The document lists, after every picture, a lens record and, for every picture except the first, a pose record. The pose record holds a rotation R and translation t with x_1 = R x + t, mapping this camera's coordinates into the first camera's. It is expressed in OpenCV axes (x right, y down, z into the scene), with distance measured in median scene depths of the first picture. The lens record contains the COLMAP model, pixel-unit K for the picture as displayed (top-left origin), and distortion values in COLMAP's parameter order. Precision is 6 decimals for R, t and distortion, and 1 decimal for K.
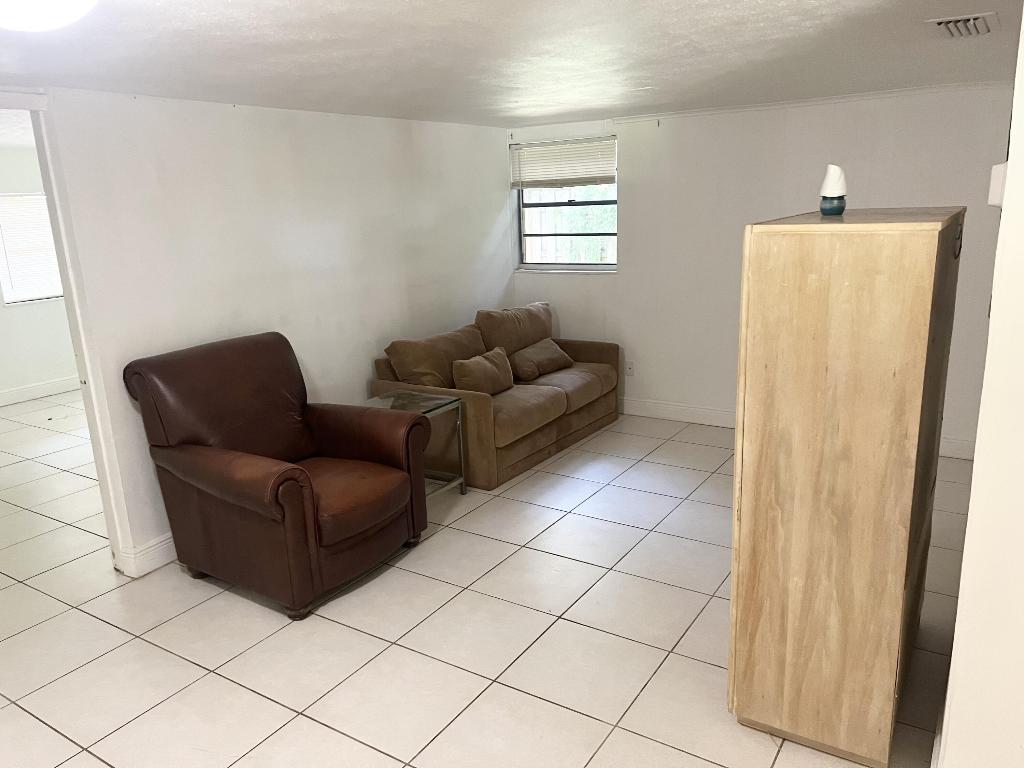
lens RADIAL K [[772.2, 0, 512.0], [0, 772.2, 384.0], [0, 0, 1]] dist [0.066256, -0.071166]
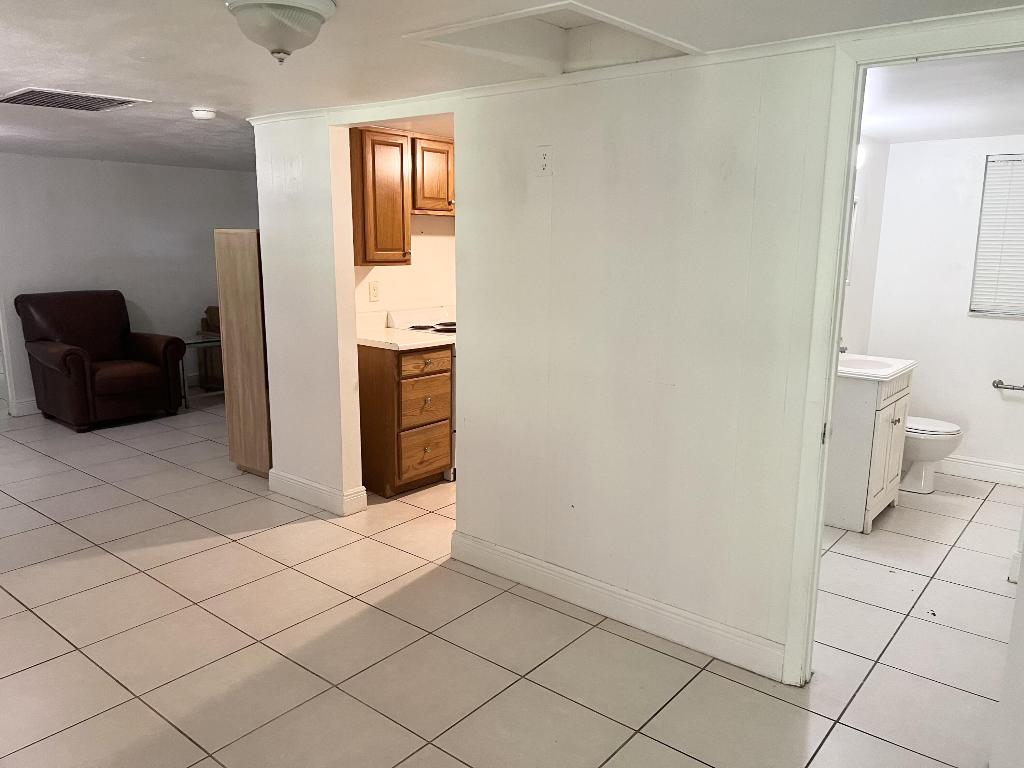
lens RADIAL K [[772.2, 0, 512.0], [0, 772.2, 384.0], [0, 0, 1]] dist [0.066256, -0.071166]
pose [[0.992251, 0.064610, -0.106129, 1.013126], [-0.069693, 0.996558, -0.044899, 0.208392], [0.102862, 0.051948, 0.993338, -0.828908]]
